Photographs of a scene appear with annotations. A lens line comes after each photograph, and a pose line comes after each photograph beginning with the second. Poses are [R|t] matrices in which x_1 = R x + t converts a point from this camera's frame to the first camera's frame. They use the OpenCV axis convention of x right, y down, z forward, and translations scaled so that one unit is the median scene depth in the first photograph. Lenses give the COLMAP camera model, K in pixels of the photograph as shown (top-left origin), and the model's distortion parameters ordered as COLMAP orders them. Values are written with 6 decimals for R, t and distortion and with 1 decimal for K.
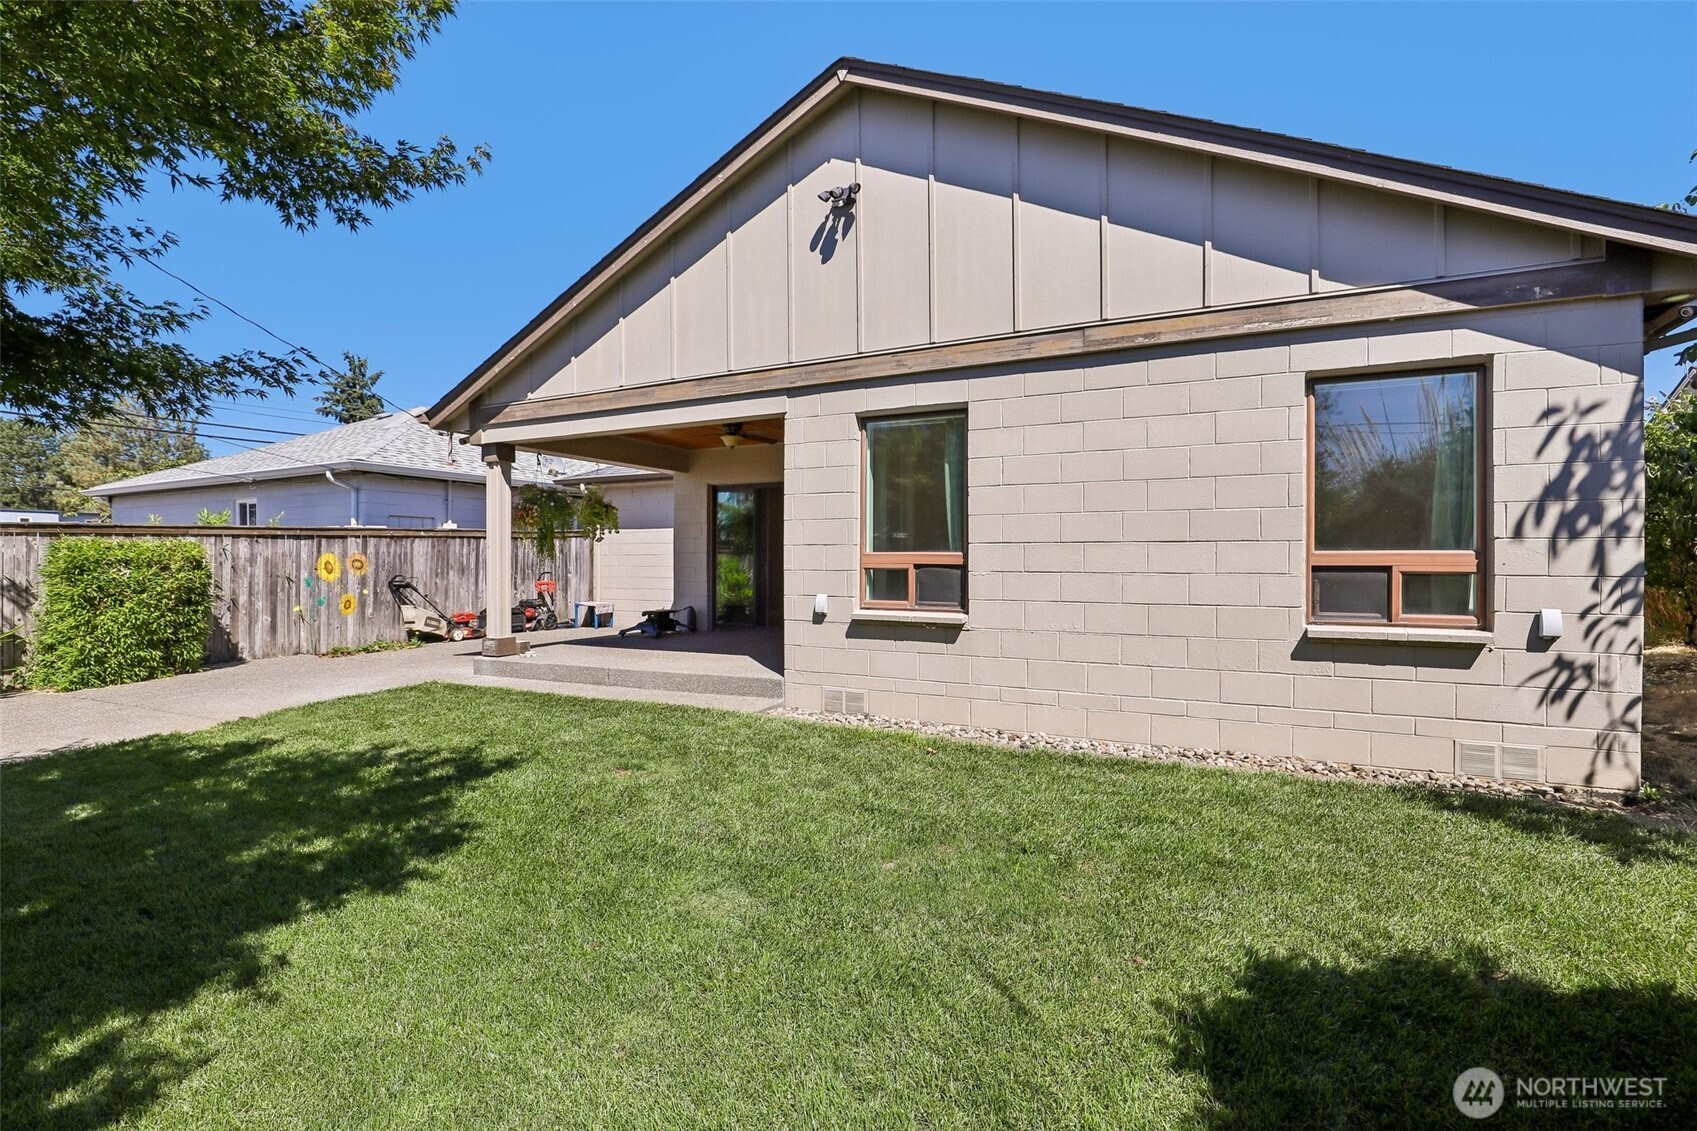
lens RADIAL K [[781.3, 0, 841.4], [0, 781.3, 563.7], [0, 0, 1]] dist [-0.033781, 0.000911]
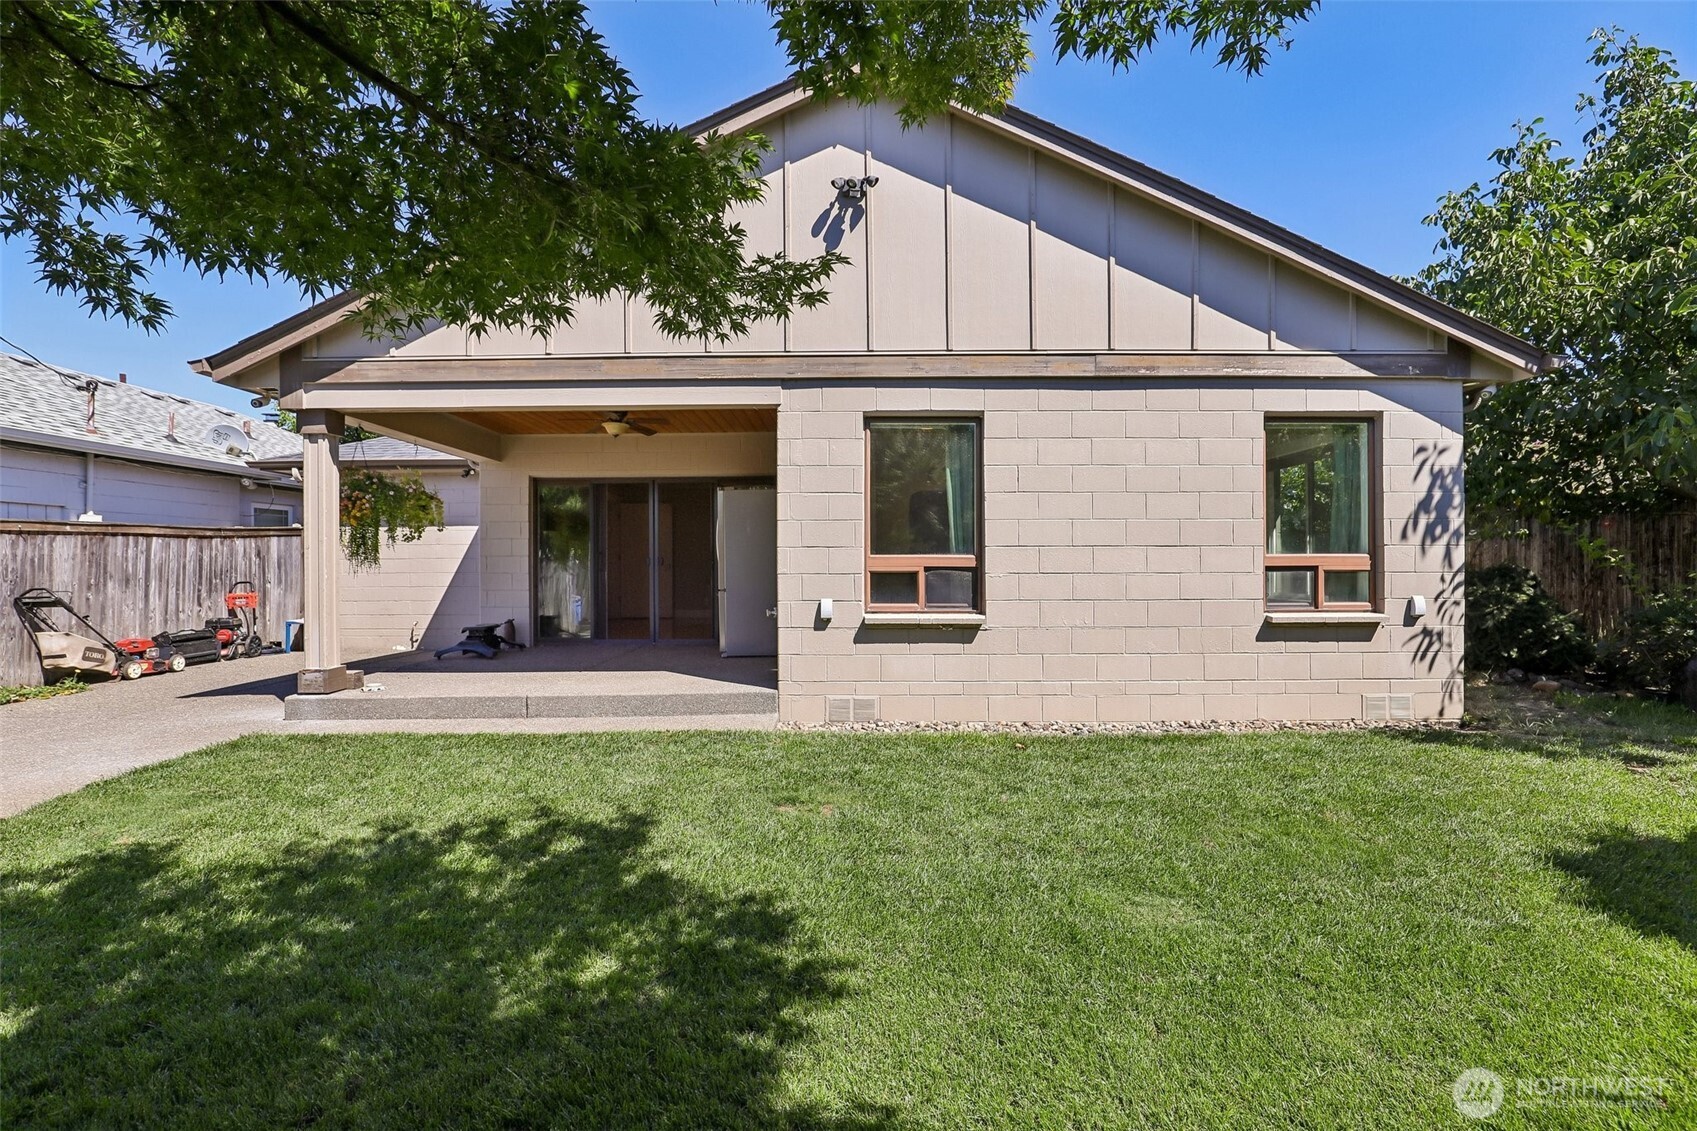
lens RADIAL K [[781.3, 0, 841.4], [0, 781.3, 563.7], [0, 0, 1]] dist [-0.033781, 0.000911]
pose [[0.889711, -0.003288, 0.456513, -0.476973], [0.006128, 0.999970, -0.004740, 0.000949], [-0.456484, 0.007015, 0.889704, 0.157051]]
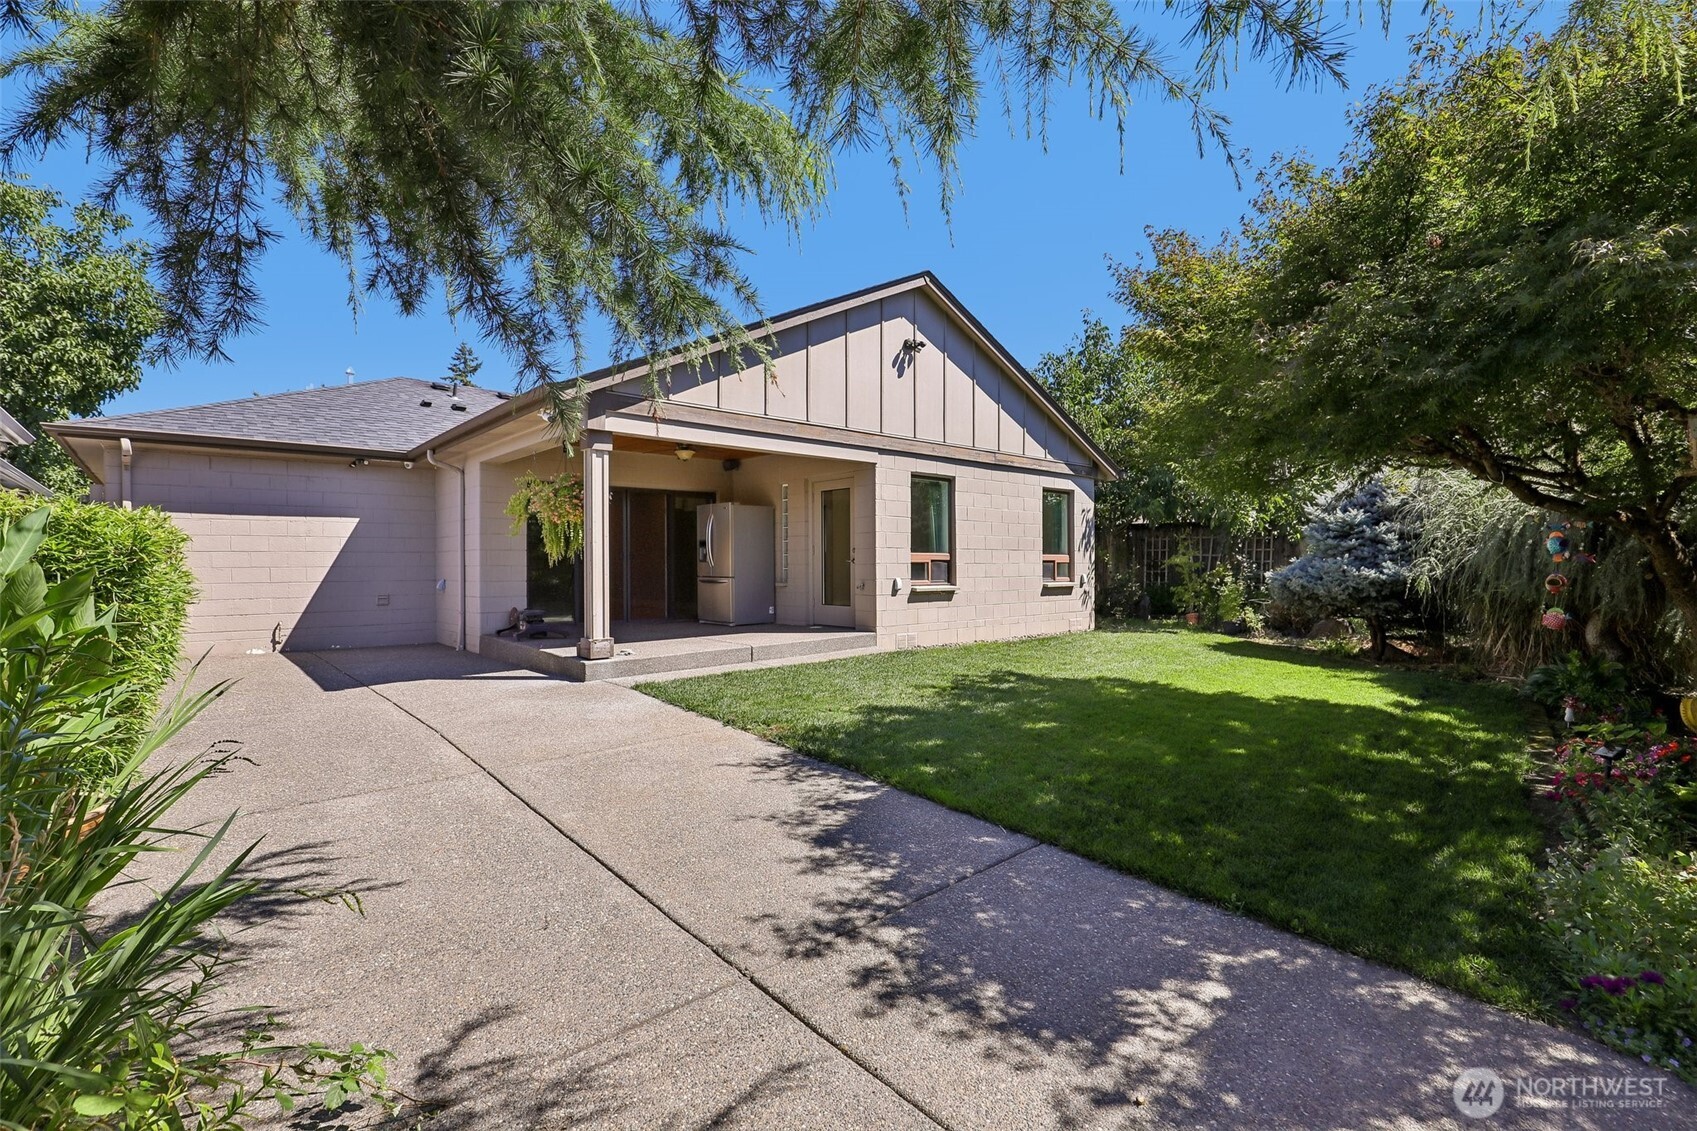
lens RADIAL K [[781.3, 0, 841.4], [0, 781.3, 563.7], [0, 0, 1]] dist [-0.033781, 0.000911]
pose [[0.352389, -0.000570, 0.935853, -1.737992], [0.007335, 0.999971, -0.002153, 0.012455], [-0.935825, 0.007623, 0.352383, 0.570930]]
